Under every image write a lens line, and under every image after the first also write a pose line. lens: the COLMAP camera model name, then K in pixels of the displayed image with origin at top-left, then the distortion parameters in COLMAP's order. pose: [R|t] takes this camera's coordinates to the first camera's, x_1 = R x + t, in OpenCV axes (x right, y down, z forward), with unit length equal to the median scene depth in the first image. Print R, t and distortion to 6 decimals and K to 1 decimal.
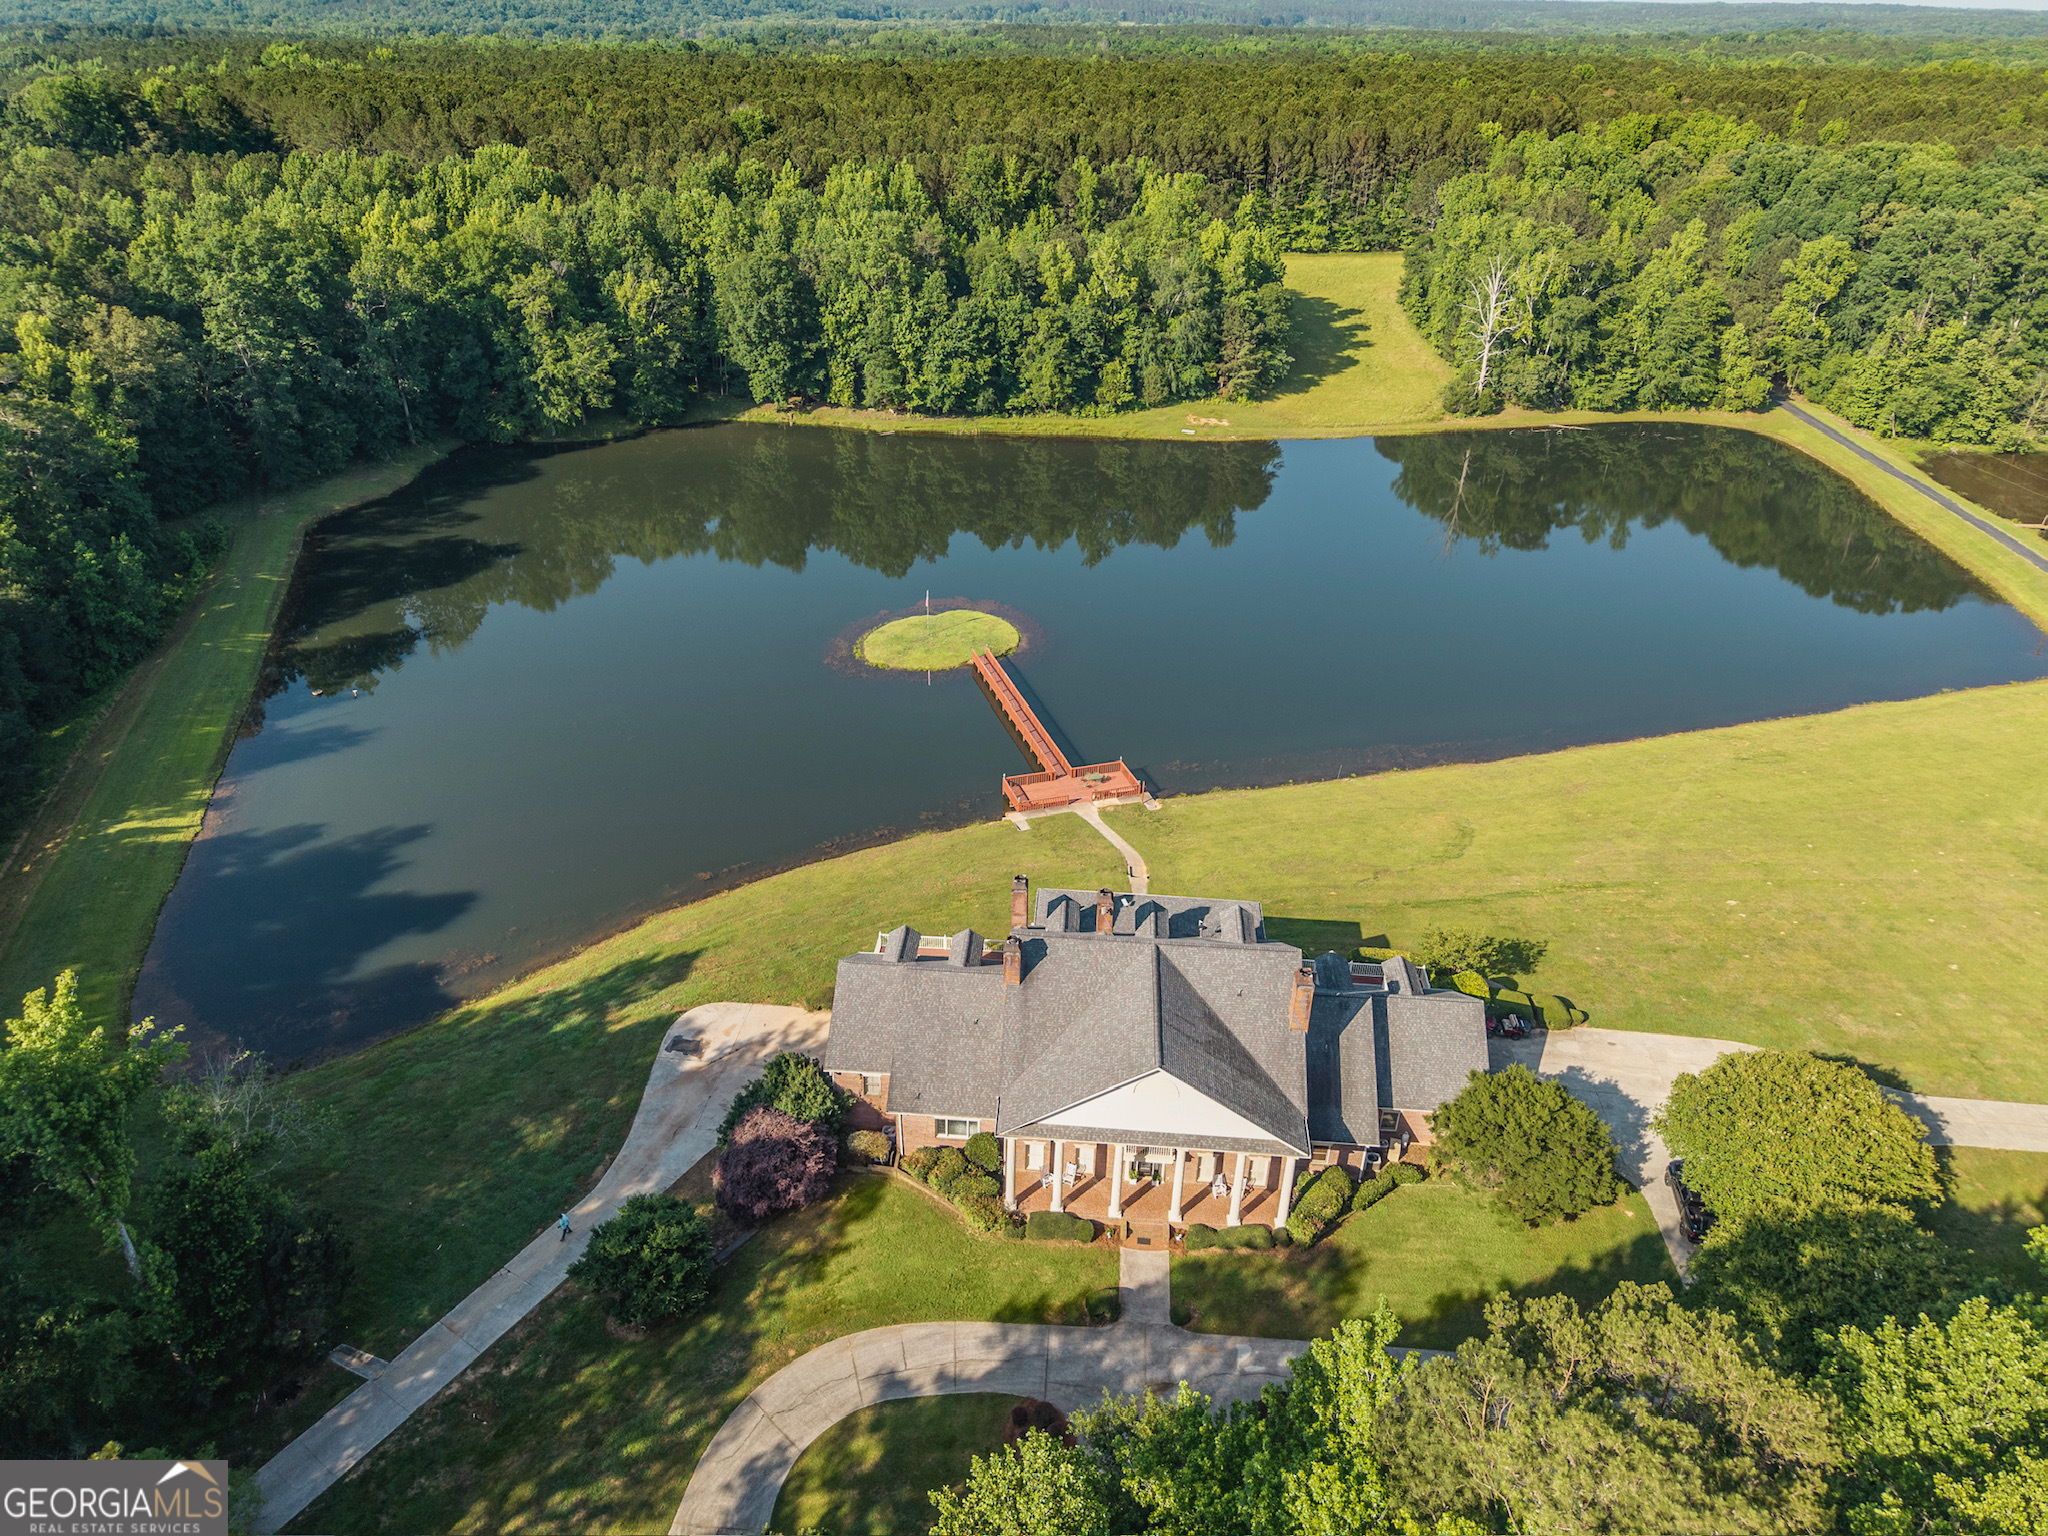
lens RADIAL K [[1344.0, 0, 1002.1], [0, 1344.0, 771.5], [0, 0, 1]] dist [0.002406, -0.021493]
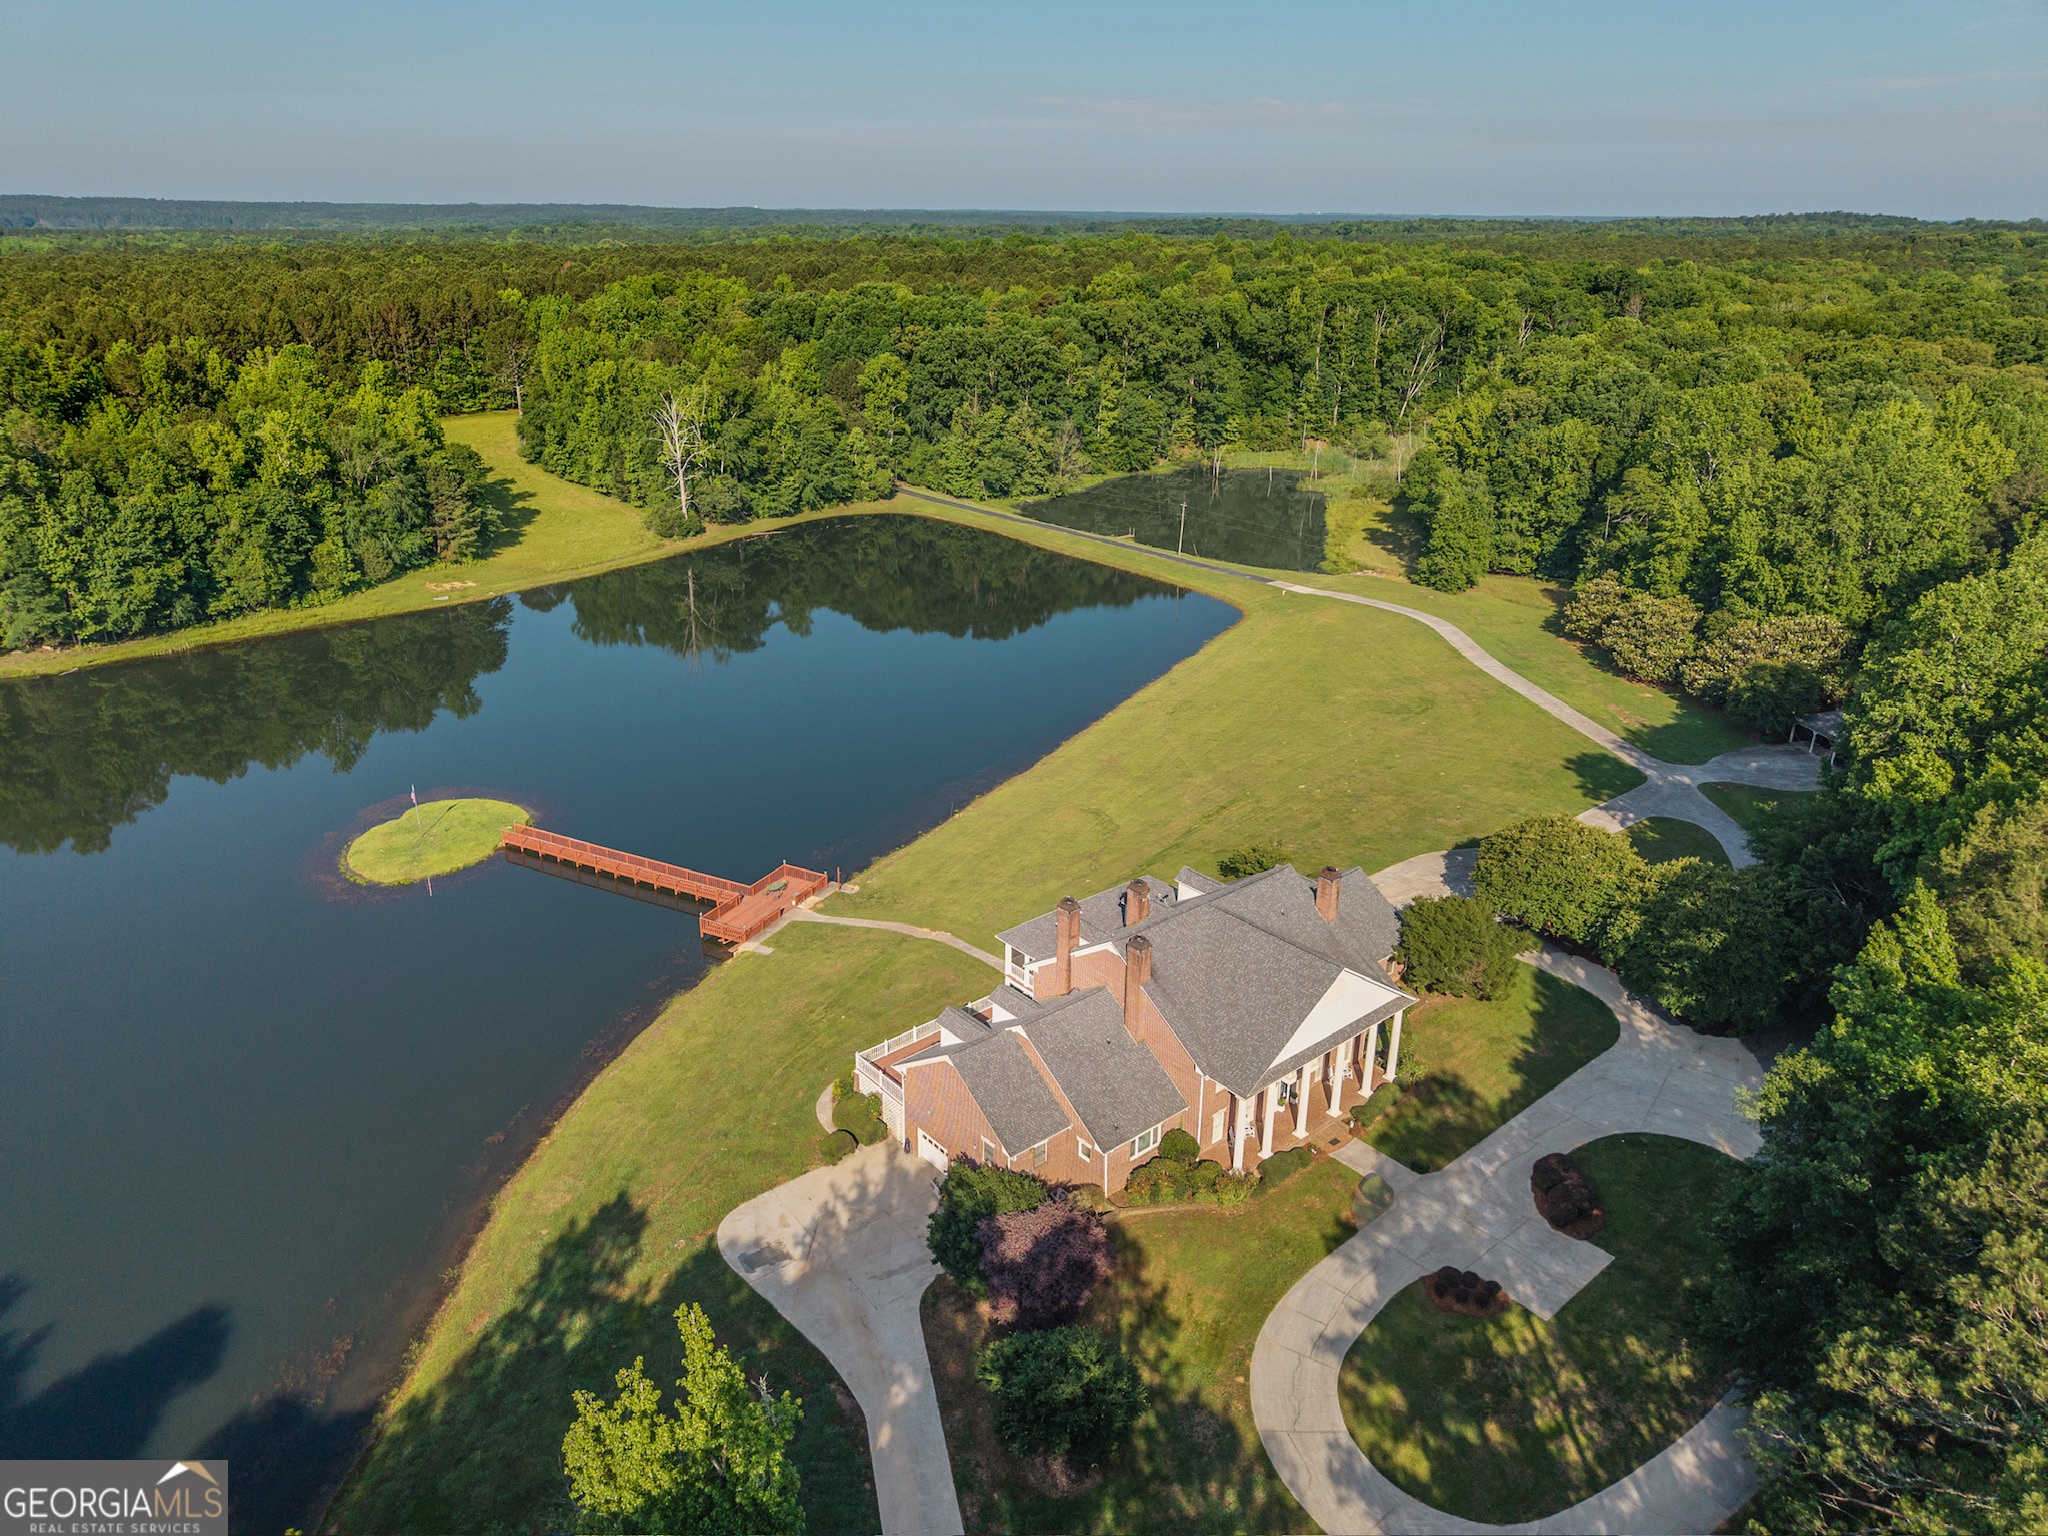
lens RADIAL K [[1344.0, 0, 1018.3], [0, 1344.0, 774.2], [0, 0, 1]] dist [0.002406, -0.021493]
pose [[0.706855, -0.271486, 0.653186, -0.217623], [0.347639, 0.937532, 0.013466, -0.012635], [-0.616038, 0.217554, 0.757078, 0.076636]]
